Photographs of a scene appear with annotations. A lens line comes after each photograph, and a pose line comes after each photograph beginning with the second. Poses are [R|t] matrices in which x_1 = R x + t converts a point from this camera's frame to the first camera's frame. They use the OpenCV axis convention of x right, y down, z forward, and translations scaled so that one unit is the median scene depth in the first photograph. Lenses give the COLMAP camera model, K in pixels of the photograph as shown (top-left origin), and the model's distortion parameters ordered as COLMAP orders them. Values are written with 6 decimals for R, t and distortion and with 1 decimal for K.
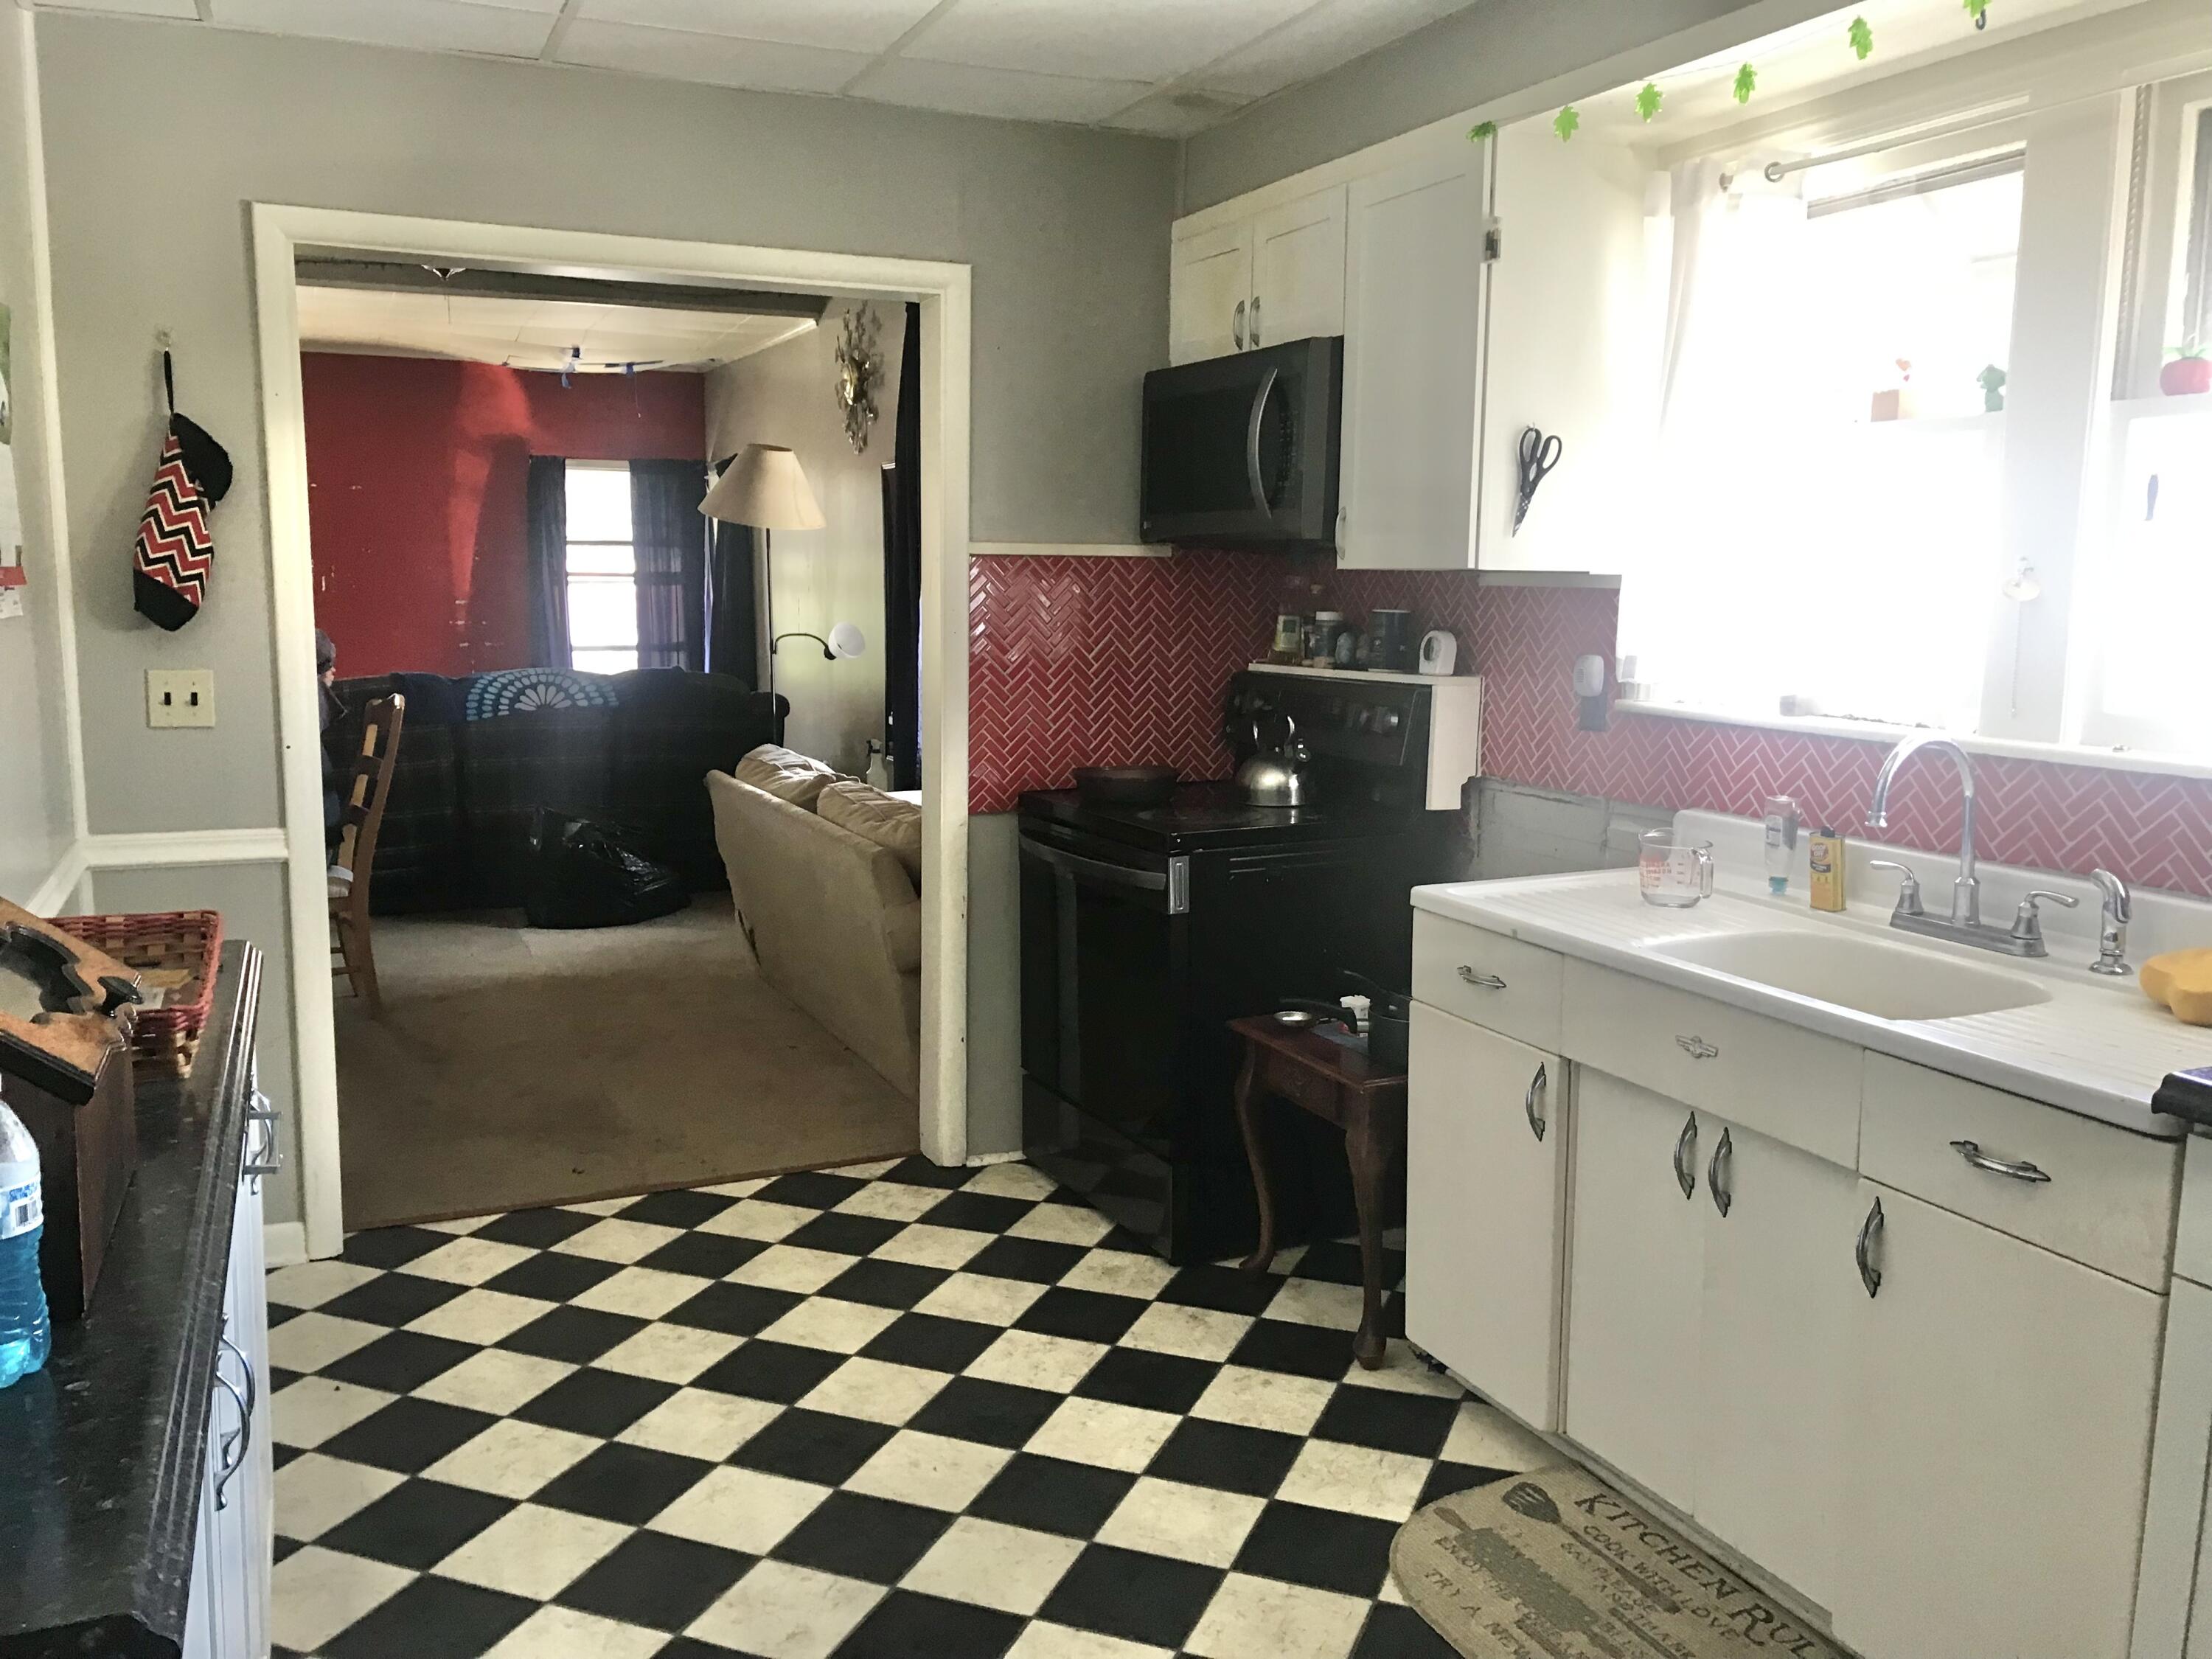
lens RADIAL K [[1812.1, 0, 1106.0], [0, 1812.1, 829.5], [0, 0, 1]] dist [0.040998, -0.001360]
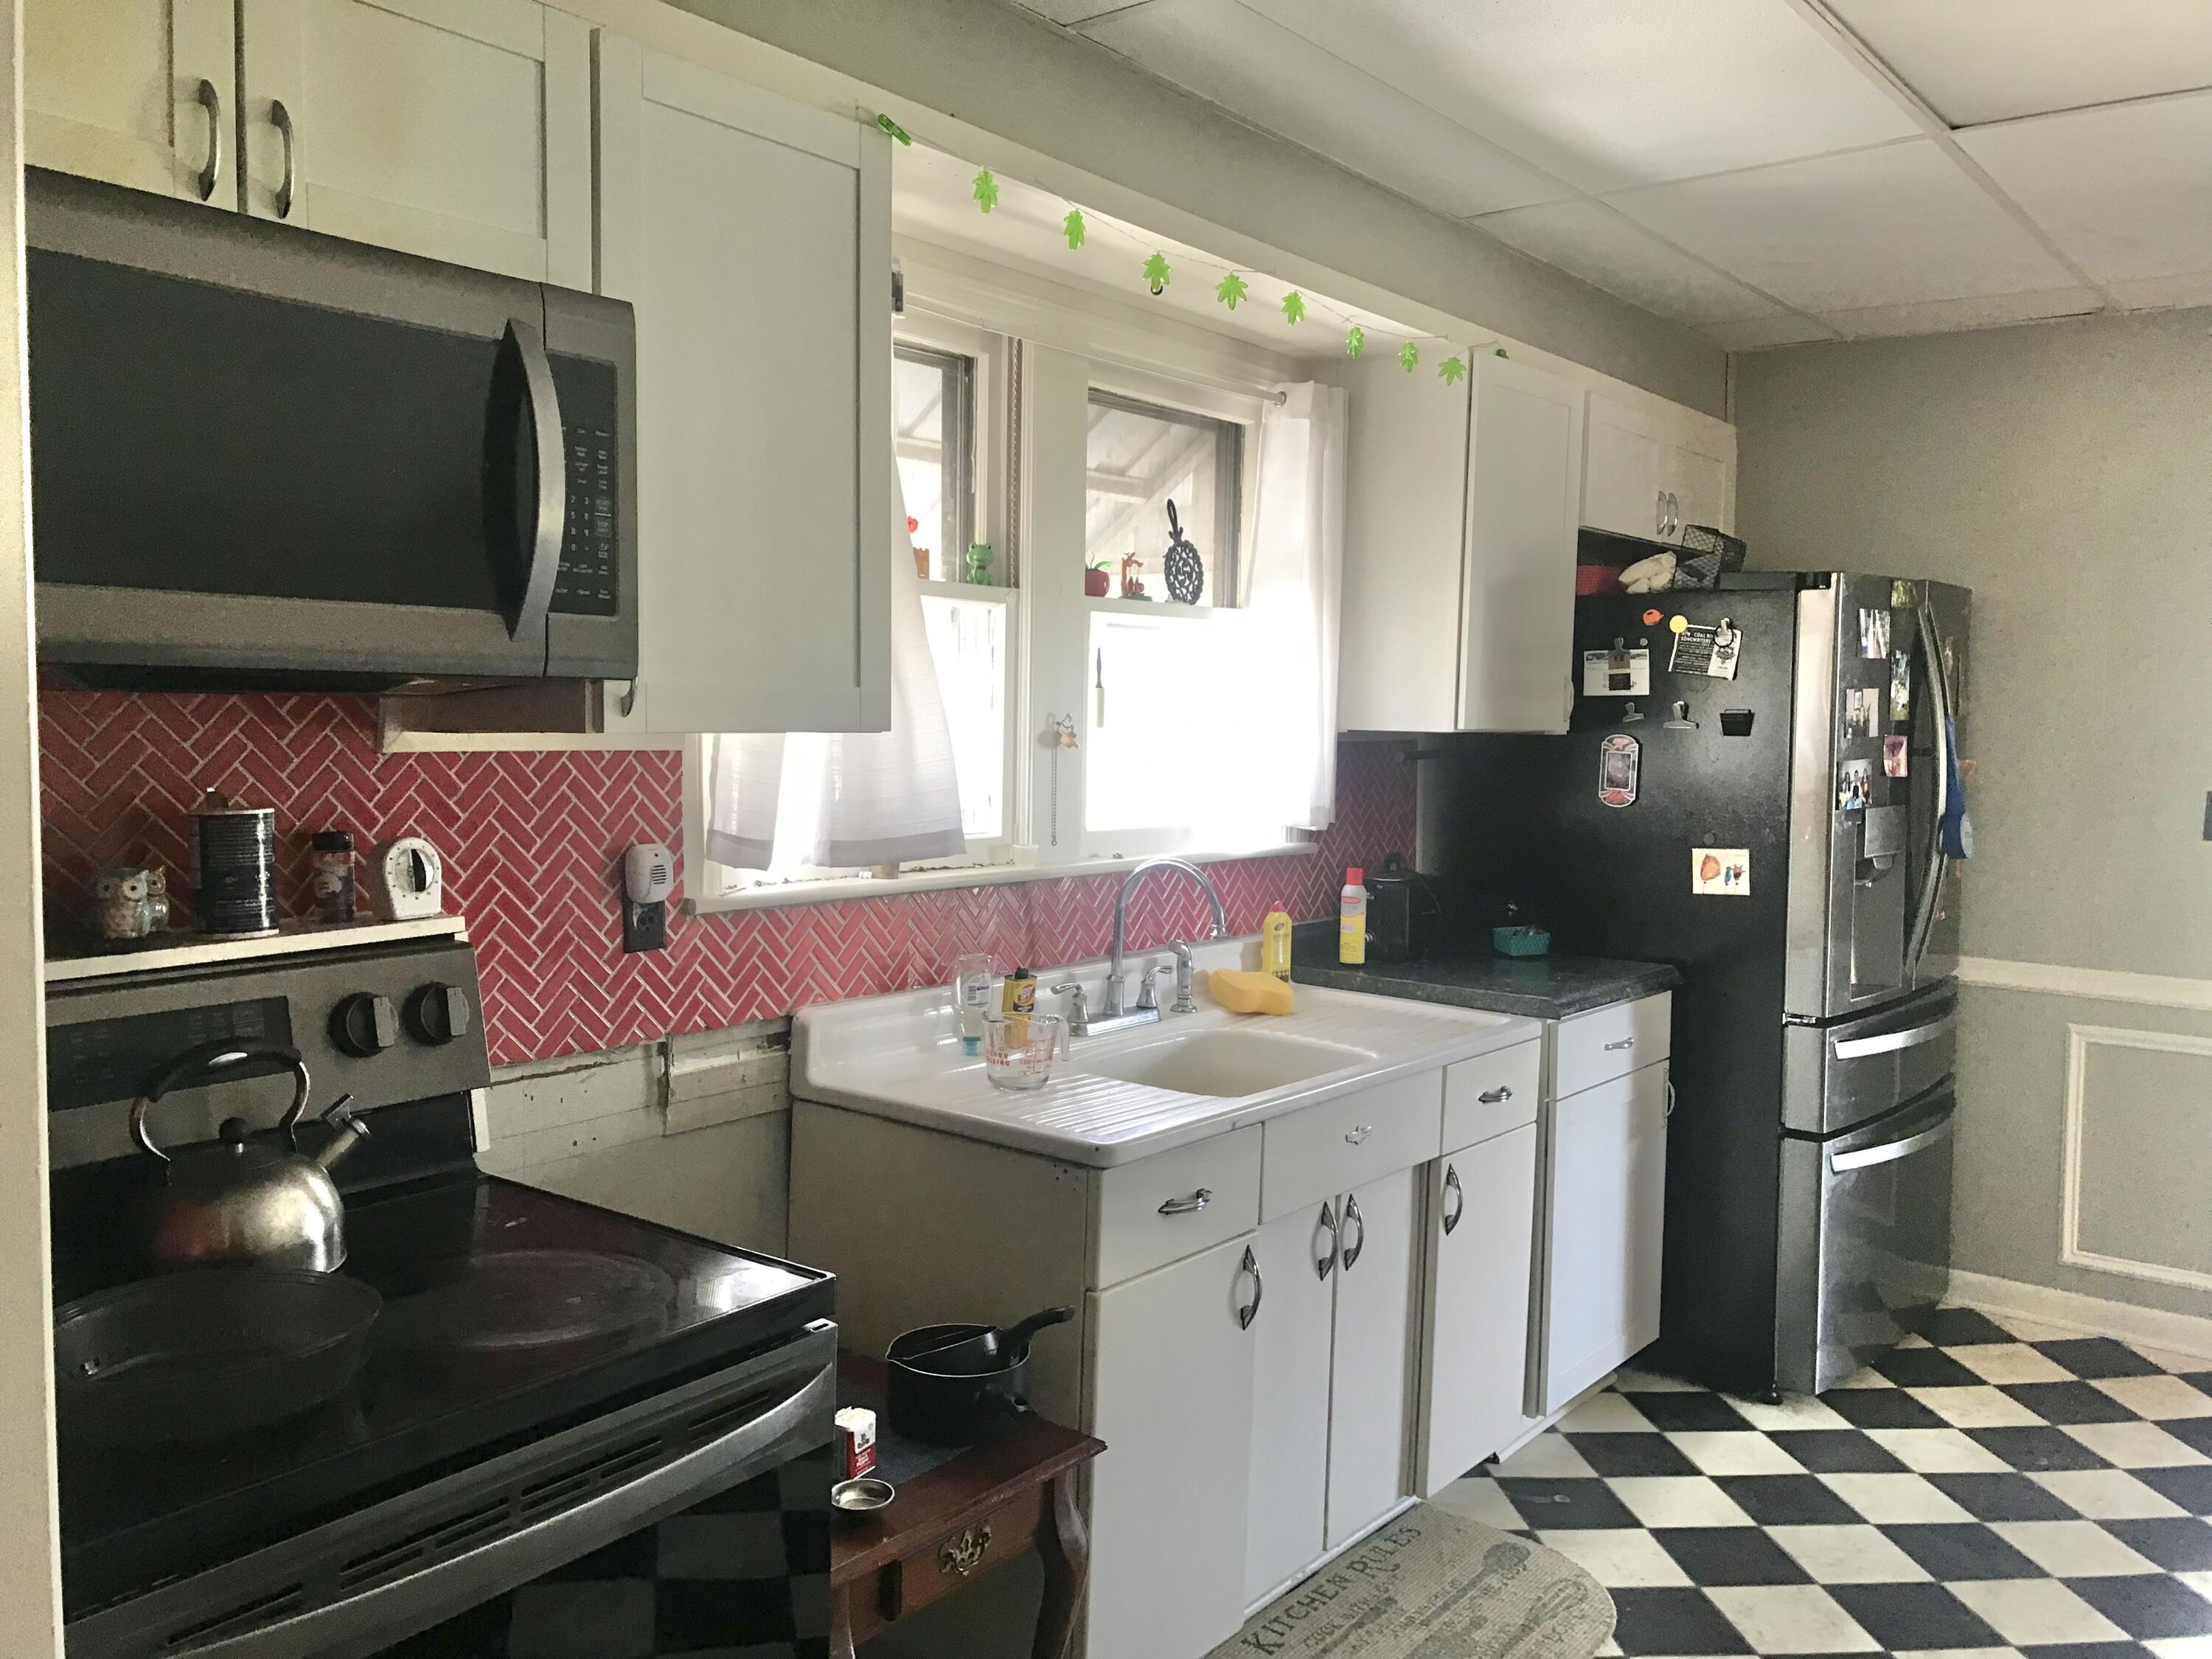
lens RADIAL K [[1812.1, 0, 1106.0], [0, 1812.1, 829.5], [0, 0, 1]] dist [0.040998, -0.001360]
pose [[-0.464658, -0.077519, 0.882091, -0.550309], [0.107025, 0.983941, 0.142848, -0.229644], [-0.878999, 0.160781, -0.448900, 1.454280]]
